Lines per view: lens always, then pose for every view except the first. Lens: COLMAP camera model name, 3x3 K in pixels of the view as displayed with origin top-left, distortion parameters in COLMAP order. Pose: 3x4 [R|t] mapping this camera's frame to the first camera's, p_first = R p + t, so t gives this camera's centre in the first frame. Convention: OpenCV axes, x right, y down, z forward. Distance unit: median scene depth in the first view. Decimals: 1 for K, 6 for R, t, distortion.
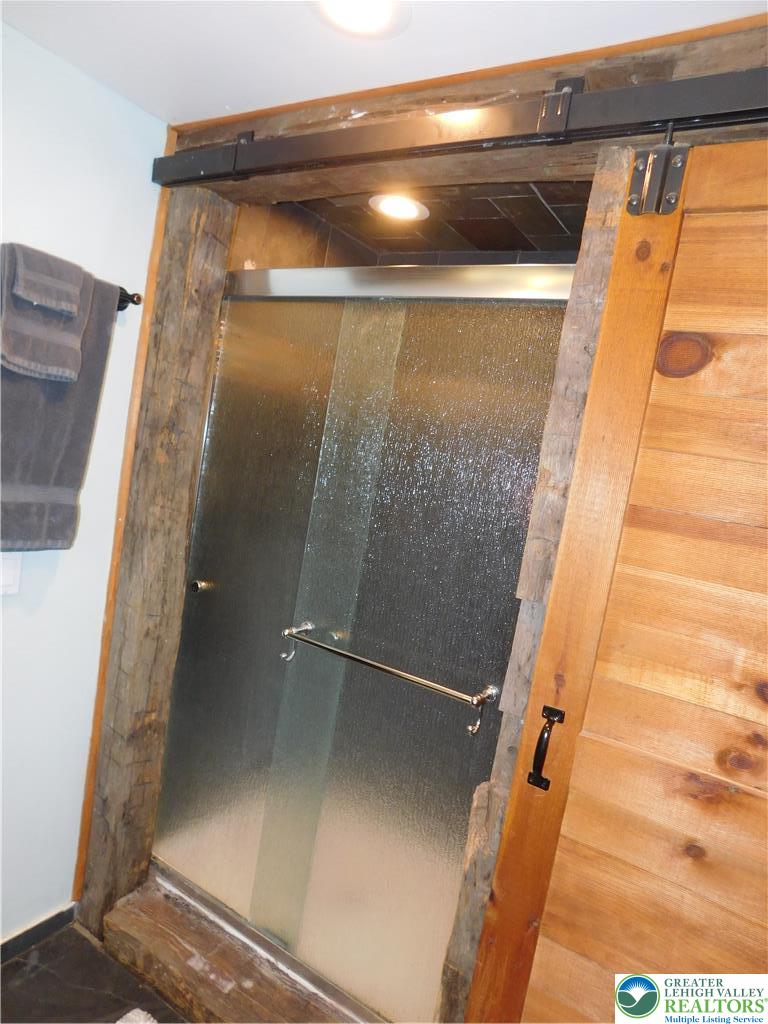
lens RADIAL K [[681.9, 0, 382.8], [0, 681.9, 509.2], [0, 0, 1]] dist [-0.070085, 0.055907]
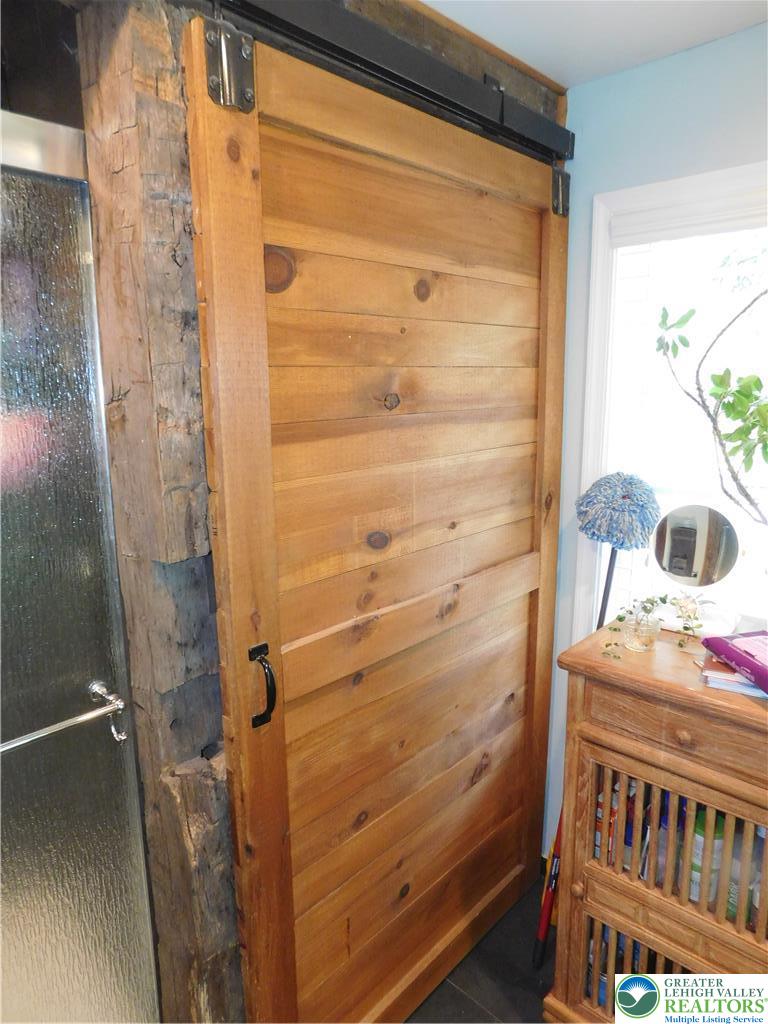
lens RADIAL K [[681.9, 0, 383.5], [0, 681.9, 515.3], [0, 0, 1]] dist [-0.070085, 0.055907]
pose [[0.182944, -0.355129, 0.916742, -0.588139], [0.124053, 0.933364, 0.336812, -0.205430], [-0.975265, 0.052107, 0.214808, 0.636823]]
